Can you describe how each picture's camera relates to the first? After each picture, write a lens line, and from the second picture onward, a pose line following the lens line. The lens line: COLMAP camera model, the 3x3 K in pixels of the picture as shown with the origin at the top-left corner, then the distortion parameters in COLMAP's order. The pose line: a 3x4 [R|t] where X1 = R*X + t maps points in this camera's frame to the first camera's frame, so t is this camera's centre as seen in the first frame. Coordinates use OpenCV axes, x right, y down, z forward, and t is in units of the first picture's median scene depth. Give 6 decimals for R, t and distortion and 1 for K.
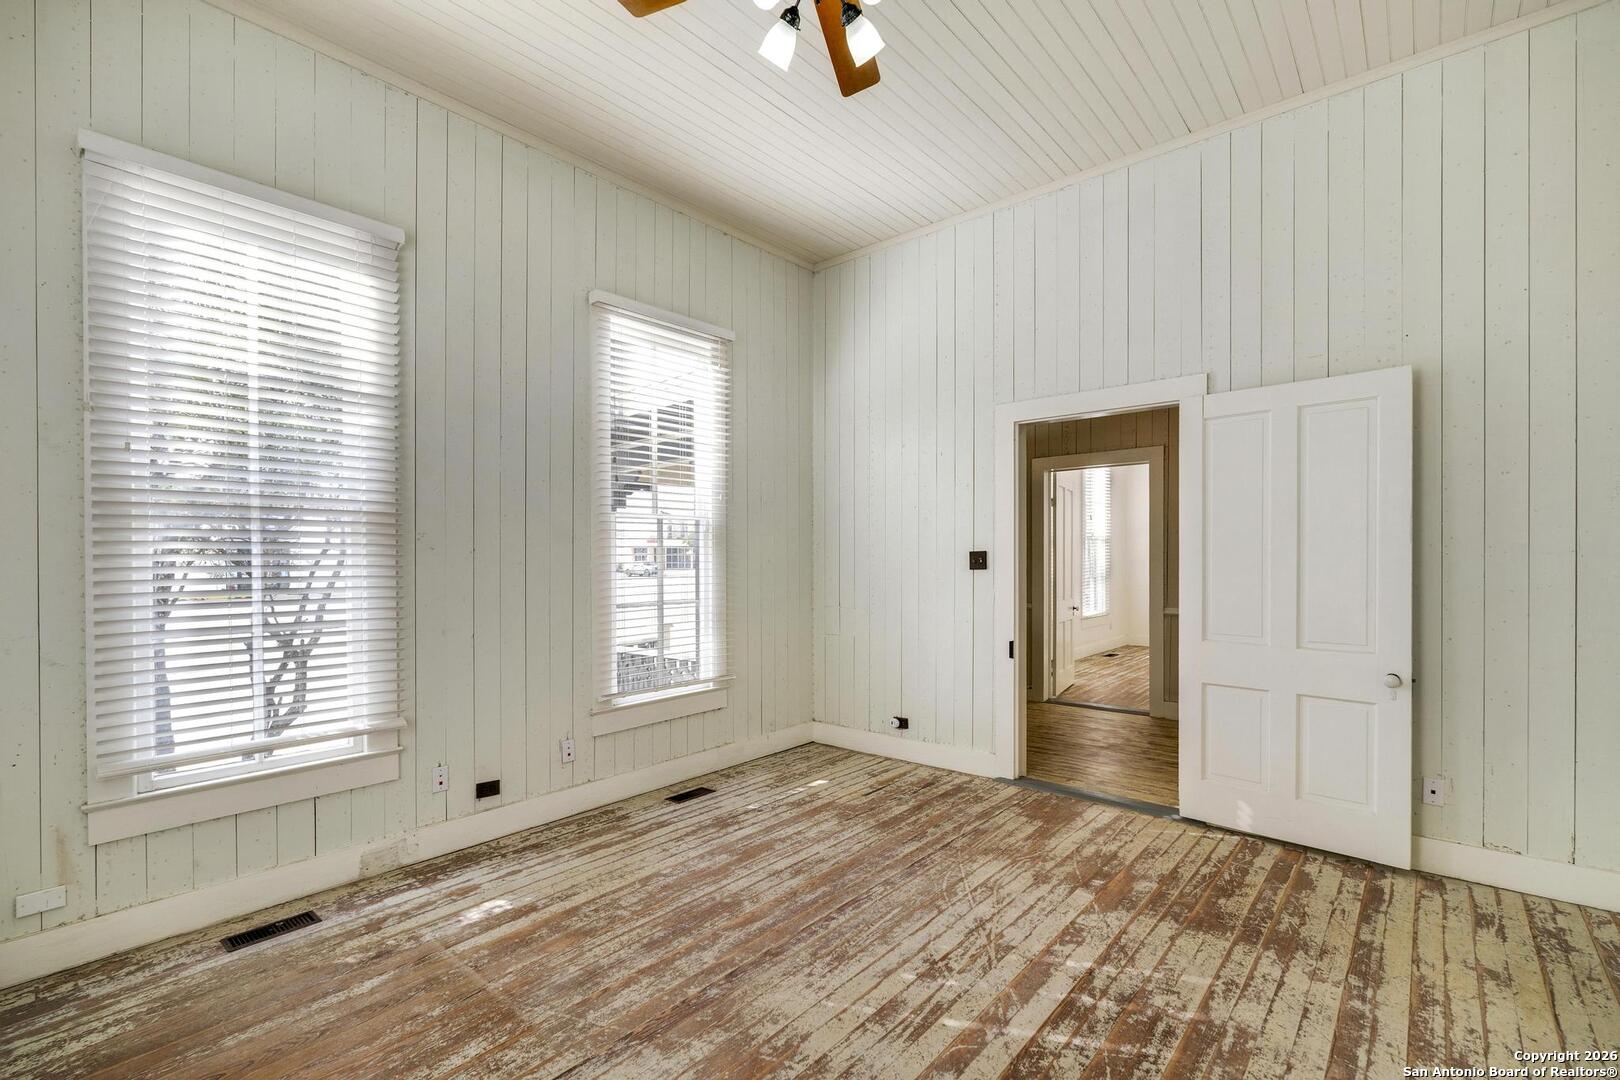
lens RADIAL K [[723.1, 0, 812.5], [0, 723.1, 552.1], [0, 0, 1]] dist [-0.004886, 0.000641]
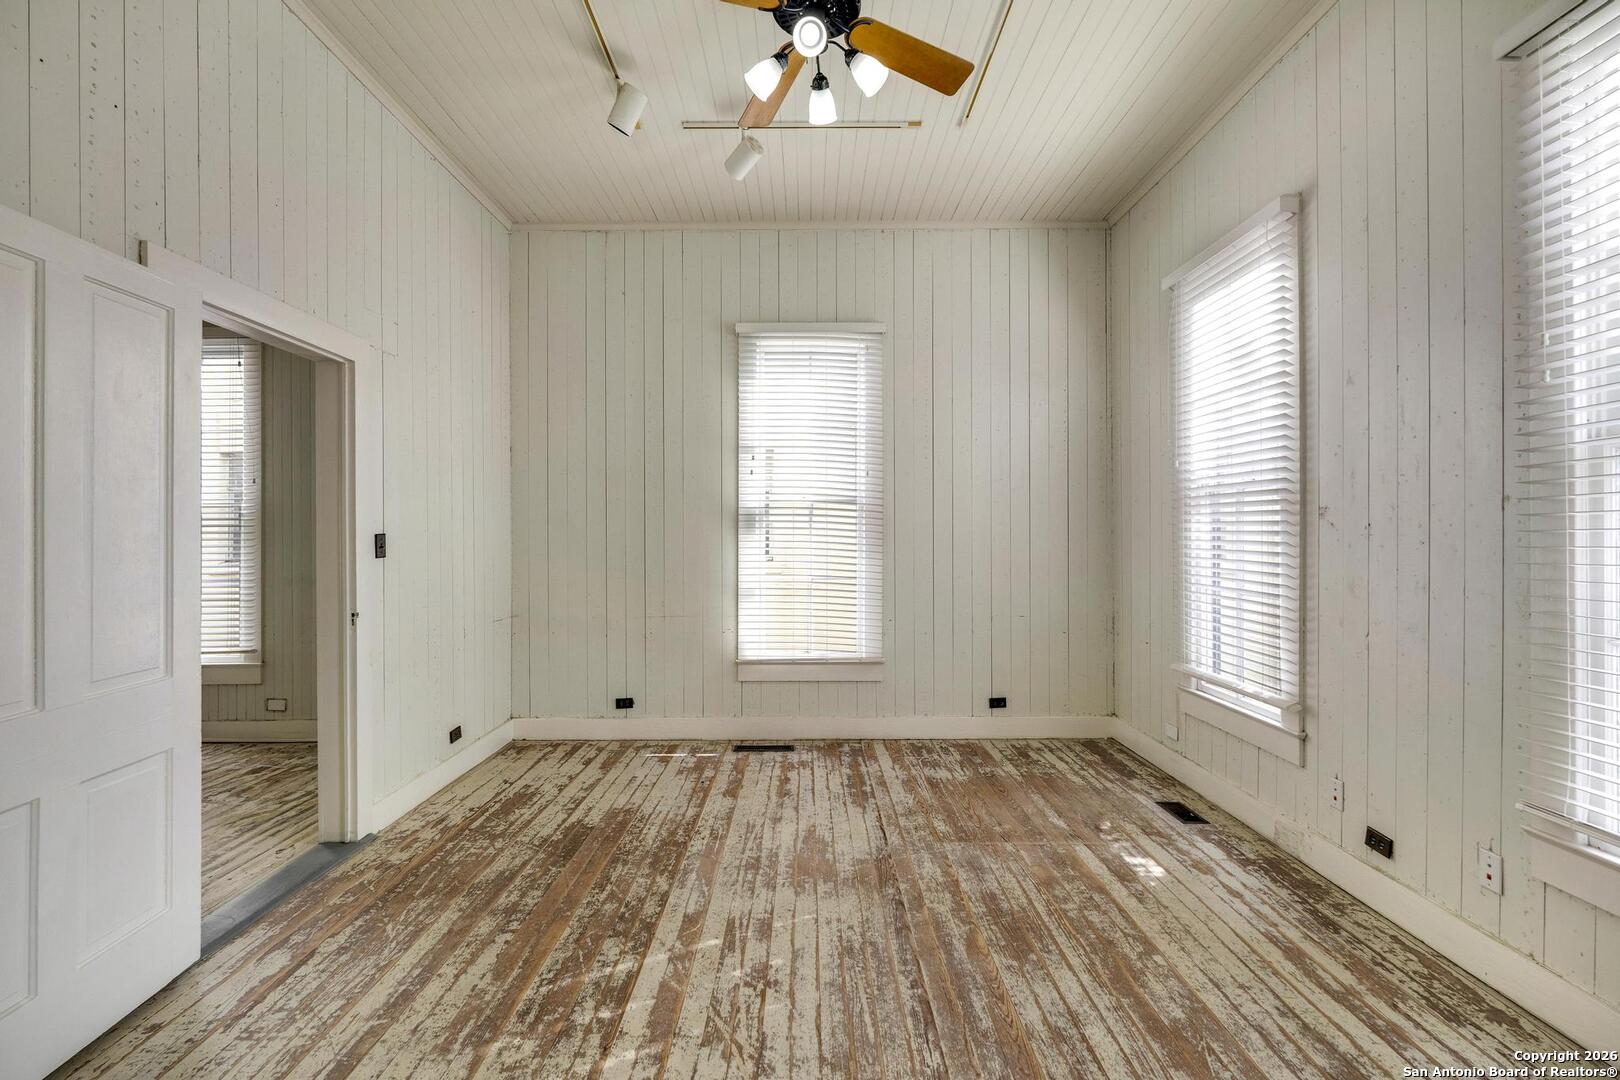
lens RADIAL K [[723.1, 0, 791.7], [0, 723.1, 529.1], [0, 0, 1]] dist [-0.004886, 0.000641]
pose [[-0.772689, 0.002197, -0.634781, 0.683555], [0.010536, 0.999901, -0.009364, 0.003716], [0.634697, -0.013924, -0.772636, 1.640301]]
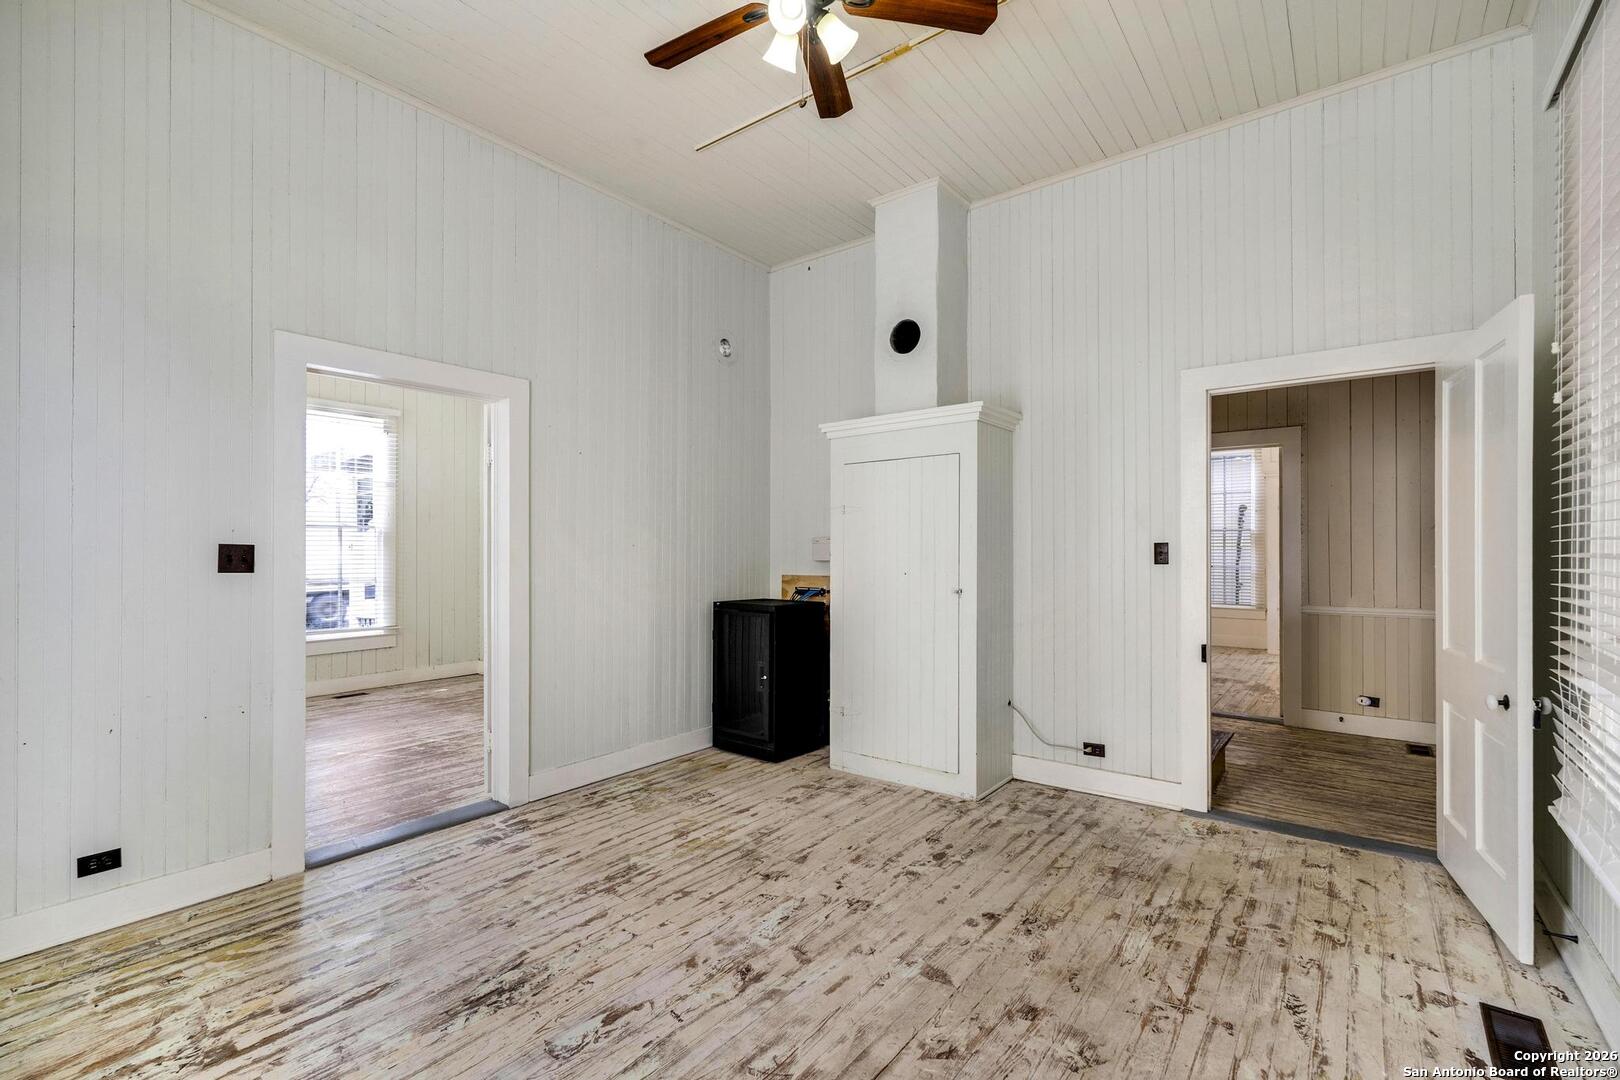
lens RADIAL K [[723.1, 0, 817.3], [0, 723.1, 542.0], [0, 0, 1]] dist [-0.004886, 0.000641]
pose [[0.998728, -0.002559, 0.050348, 1.332028], [0.002877, 0.999976, -0.006233, -0.004937], [-0.050331, 0.006370, 0.998712, -1.158350]]
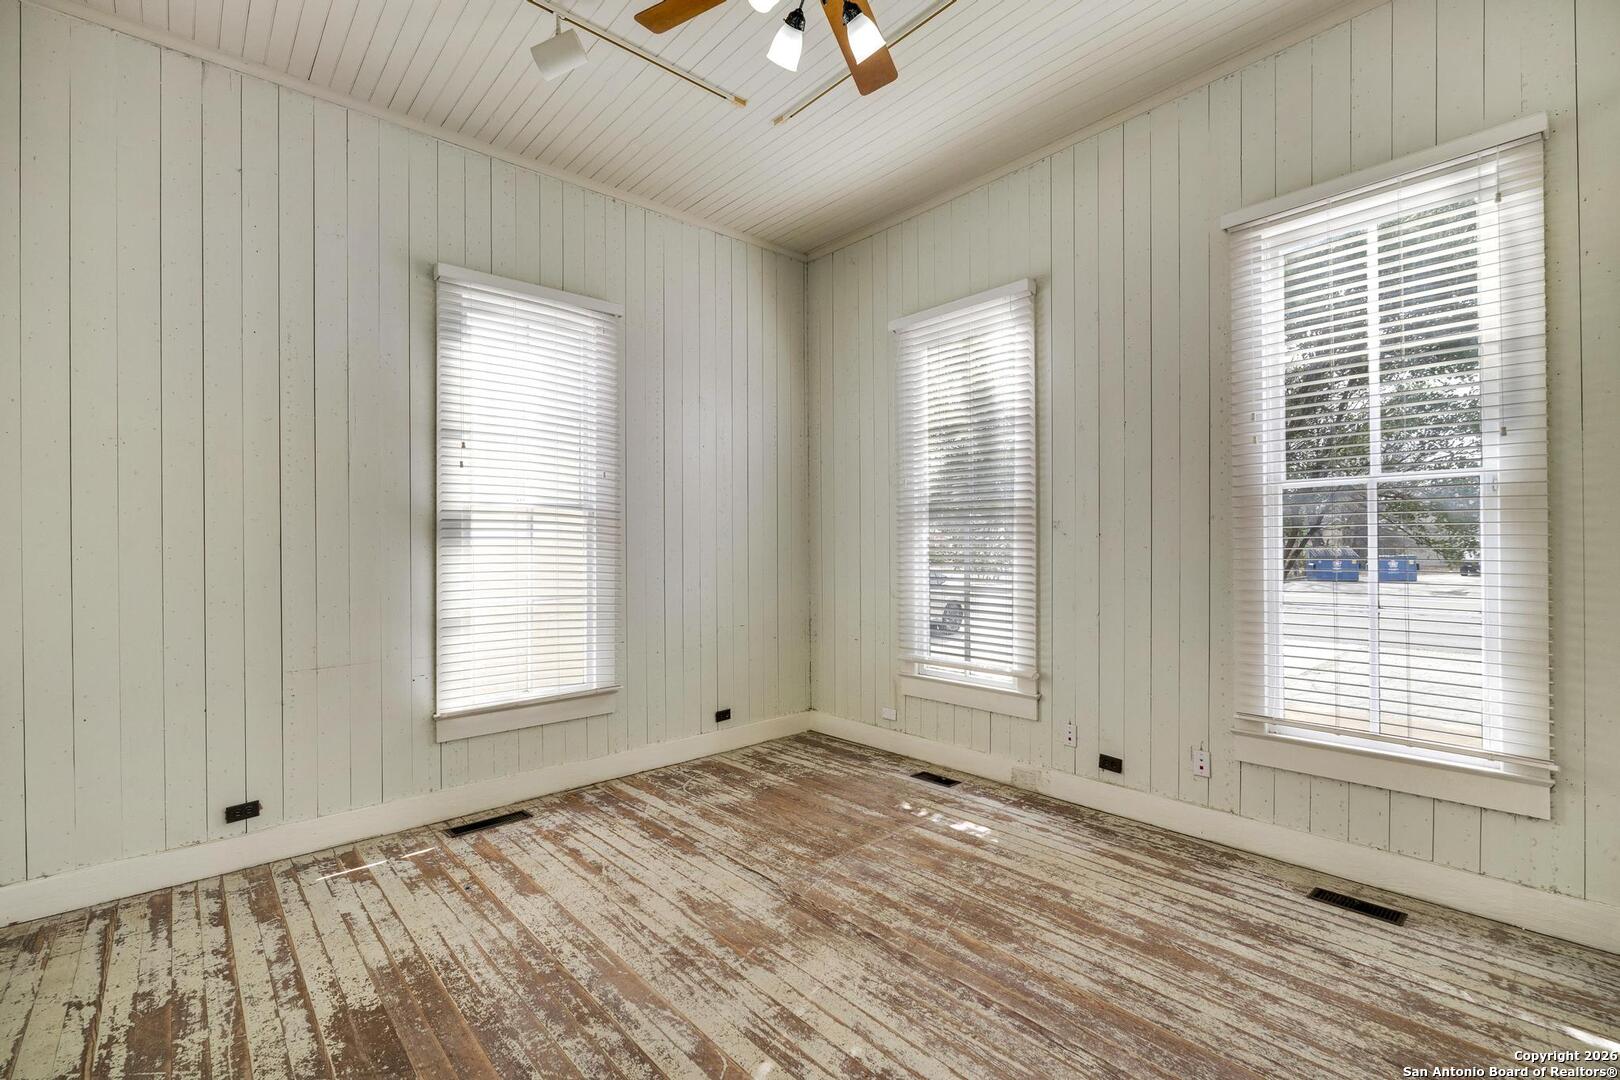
lens RADIAL K [[723.1, 0, 800.7], [0, 723.1, 540.6], [0, 0, 1]] dist [-0.004886, 0.000641]
pose [[-0.145434, 0.002234, -0.989365, 0.885157], [0.016224, 0.999868, -0.000127, -0.000954], [0.989235, -0.016070, -0.145451, 0.980861]]
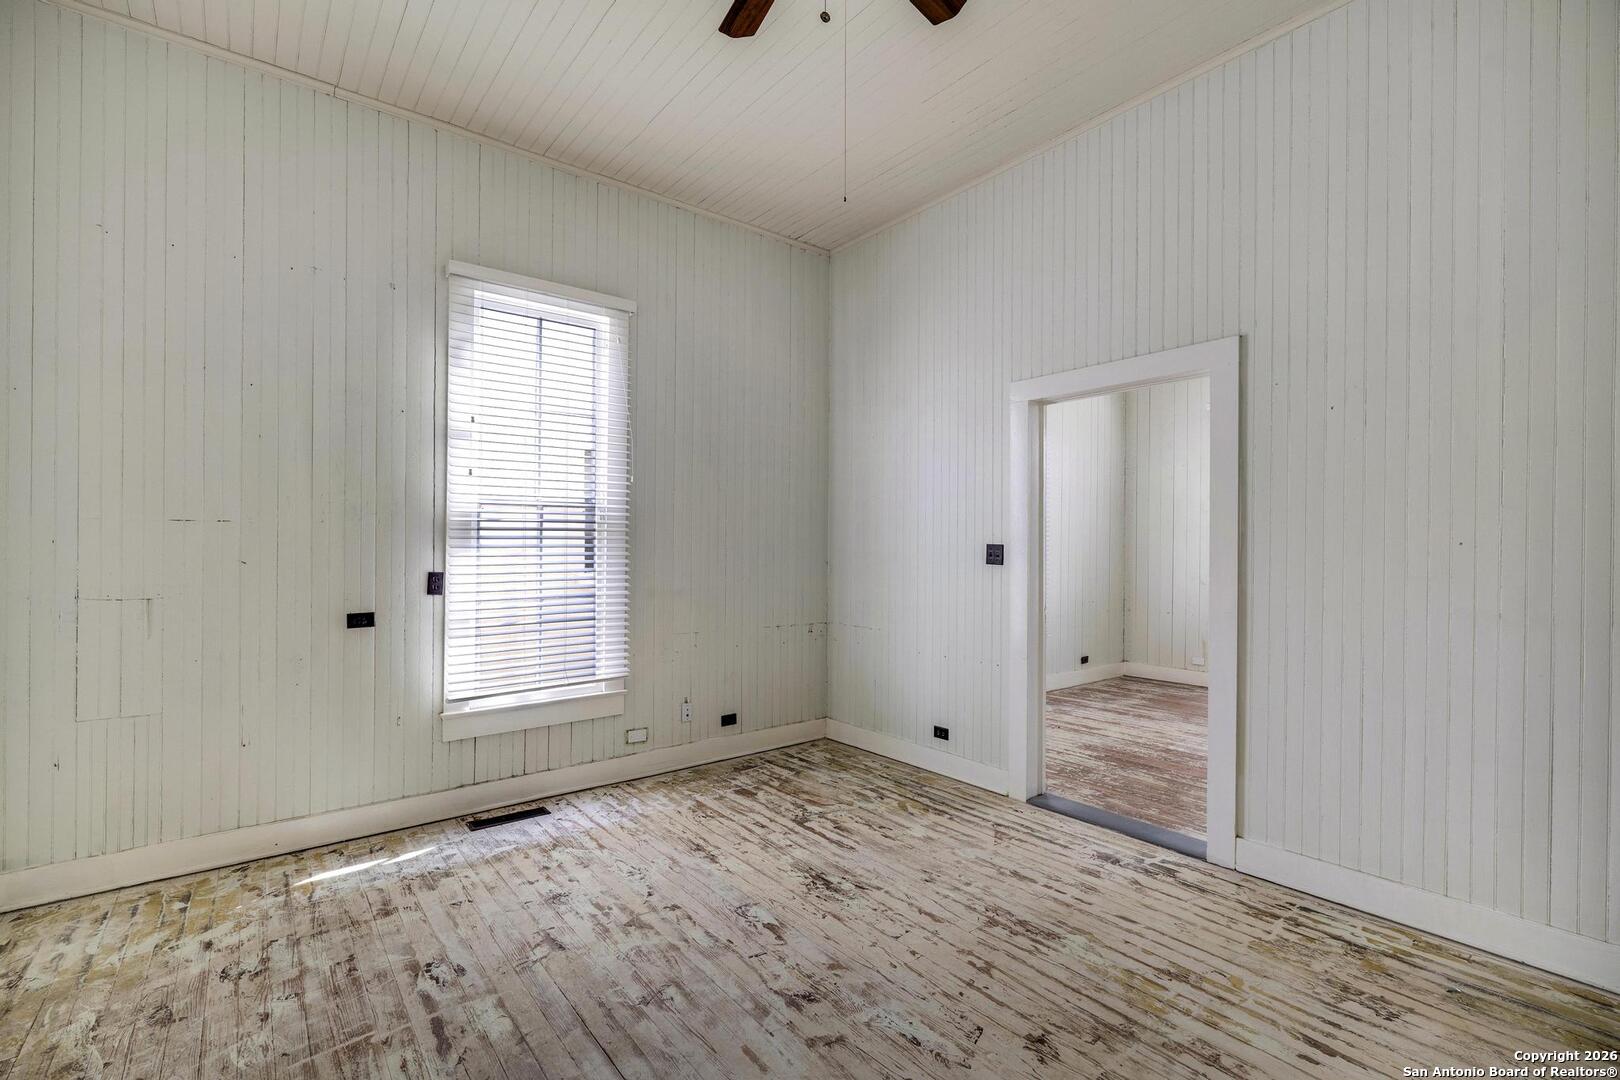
lens RADIAL K [[723.1, 0, 785.0], [0, 723.1, 542.1], [0, 0, 1]] dist [-0.004886, 0.000641]
pose [[-0.216563, -0.004551, -0.976258, 2.152649], [0.000956, 0.999988, -0.004874, -0.008565], [0.976268, -0.001989, -0.216556, -0.057012]]
